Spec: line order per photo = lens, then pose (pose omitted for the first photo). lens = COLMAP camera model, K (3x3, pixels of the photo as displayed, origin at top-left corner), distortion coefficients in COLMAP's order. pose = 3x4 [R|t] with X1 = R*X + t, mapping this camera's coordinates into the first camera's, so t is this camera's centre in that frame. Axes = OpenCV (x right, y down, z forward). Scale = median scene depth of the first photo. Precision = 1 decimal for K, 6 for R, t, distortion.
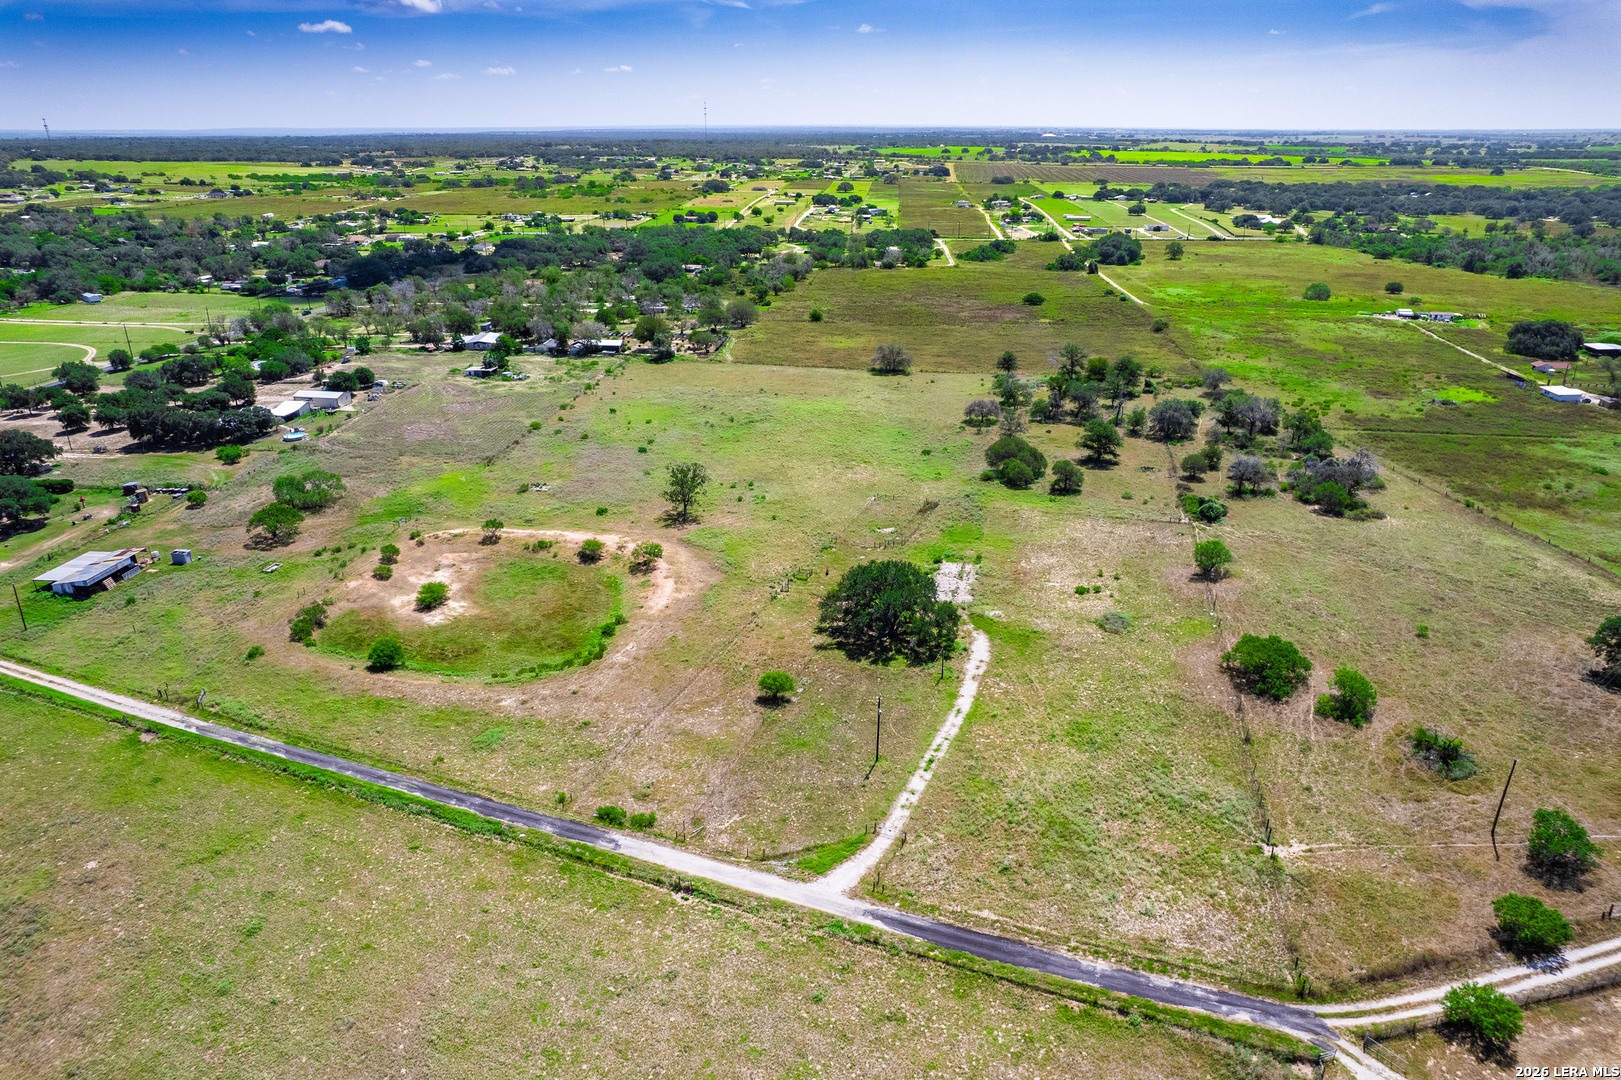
lens RADIAL K [[1052.5, 0, 818.6], [0, 1052.5, 553.4], [0, 0, 1]] dist [-0.053419, 0.034226]
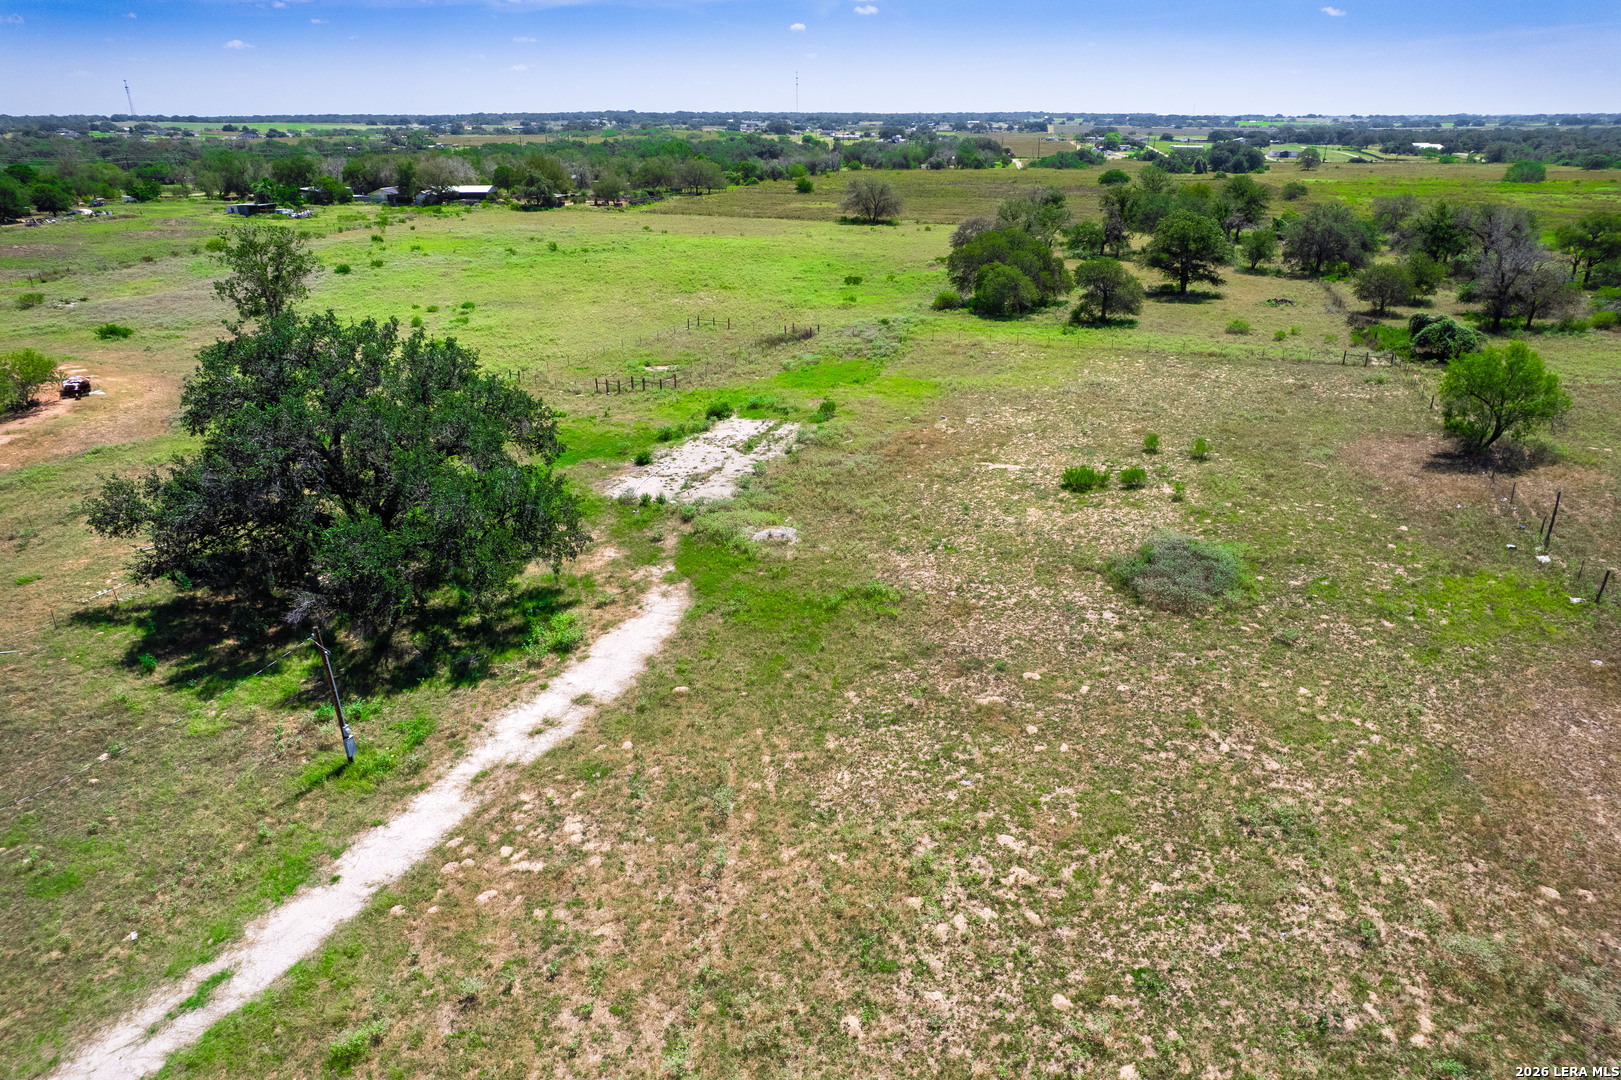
lens RADIAL K [[1046.2, 0, 810.8], [0, 1046.2, 566.4], [0, 0, 1]] dist [-0.072789, 0.064749]
pose [[0.994380, 0.035864, -0.099612, 0.200846], [-0.034199, 0.999246, 0.018367, 0.058190], [0.100196, -0.014857, 0.994857, 0.676601]]
